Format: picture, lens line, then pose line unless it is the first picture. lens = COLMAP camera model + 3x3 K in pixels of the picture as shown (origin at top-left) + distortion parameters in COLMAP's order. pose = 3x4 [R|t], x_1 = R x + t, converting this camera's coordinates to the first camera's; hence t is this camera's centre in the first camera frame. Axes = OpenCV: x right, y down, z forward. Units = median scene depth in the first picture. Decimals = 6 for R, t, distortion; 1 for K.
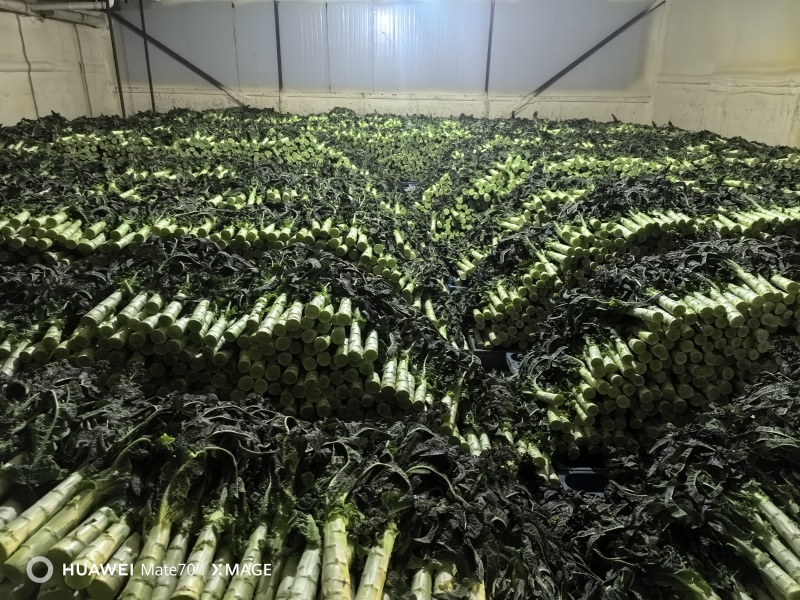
lens RADIAL K [[566.5, 0, 407.9], [0, 566.5, 307.9], [0, 0, 1]] dist [0.071574, -0.089007]
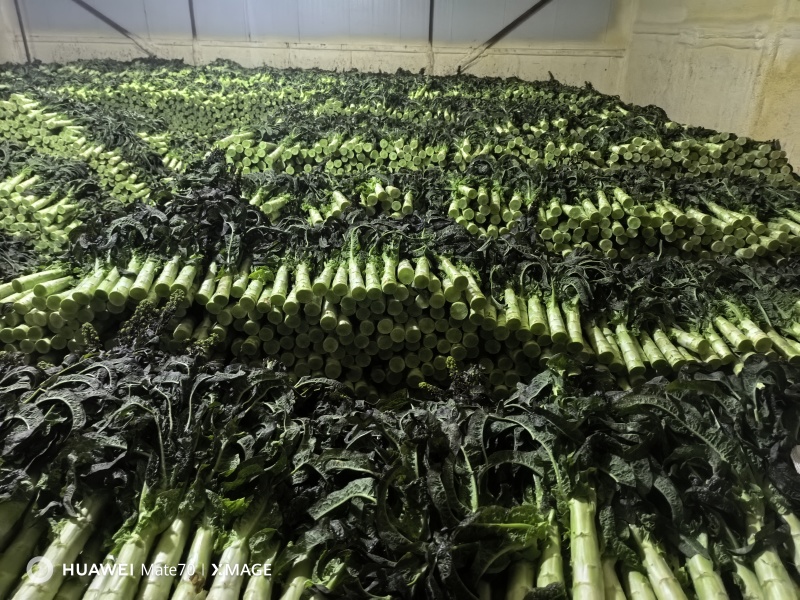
lens RADIAL K [[566.5, 0, 407.9], [0, 566.5, 307.9], [0, 0, 1]] dist [0.071574, -0.089007]
pose [[0.997069, 0.037493, -0.066684, 0.727872], [-0.032565, 0.996763, 0.073509, -0.176811], [0.069224, -0.071122, 0.995063, 0.471900]]
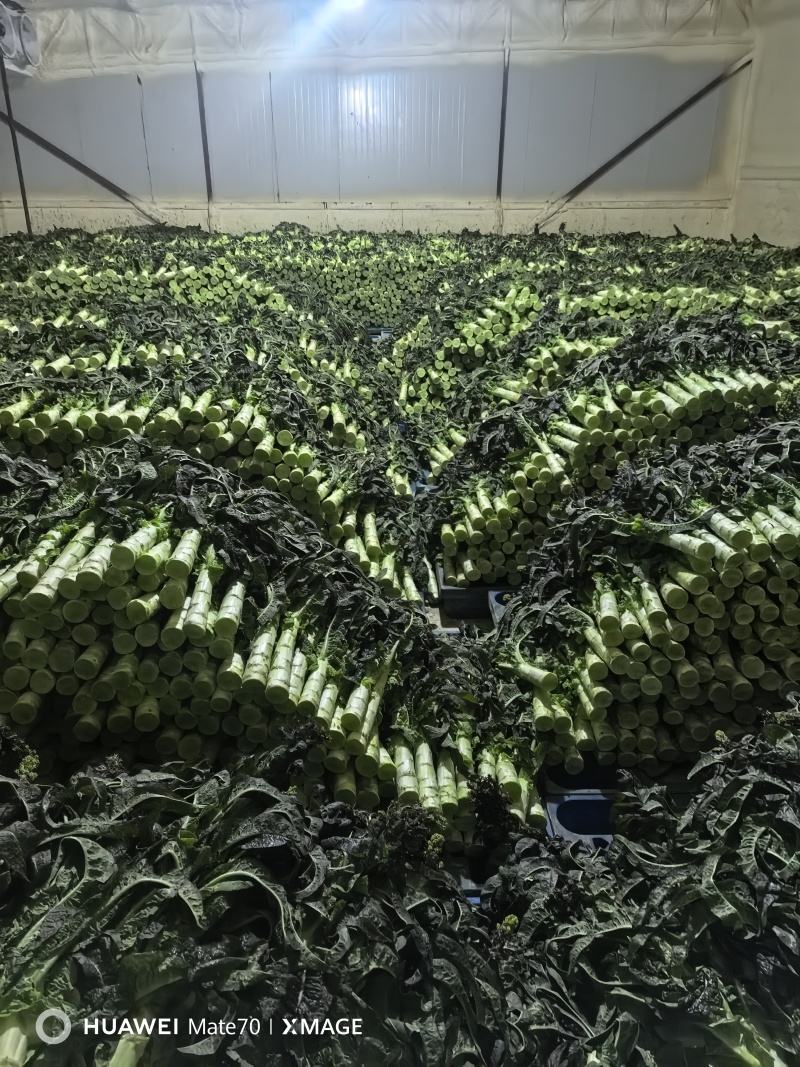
lens RADIAL K [[755.5, 0, 400.0], [0, 755.5, 533.5], [0, 0, 1]] dist [0.071574, -0.089007]
pose [[0.999823, -0.014462, -0.012063, 0.082417], [0.015033, 0.998701, 0.048695, -0.032935], [0.011343, -0.048868, 0.998741, 0.124861]]
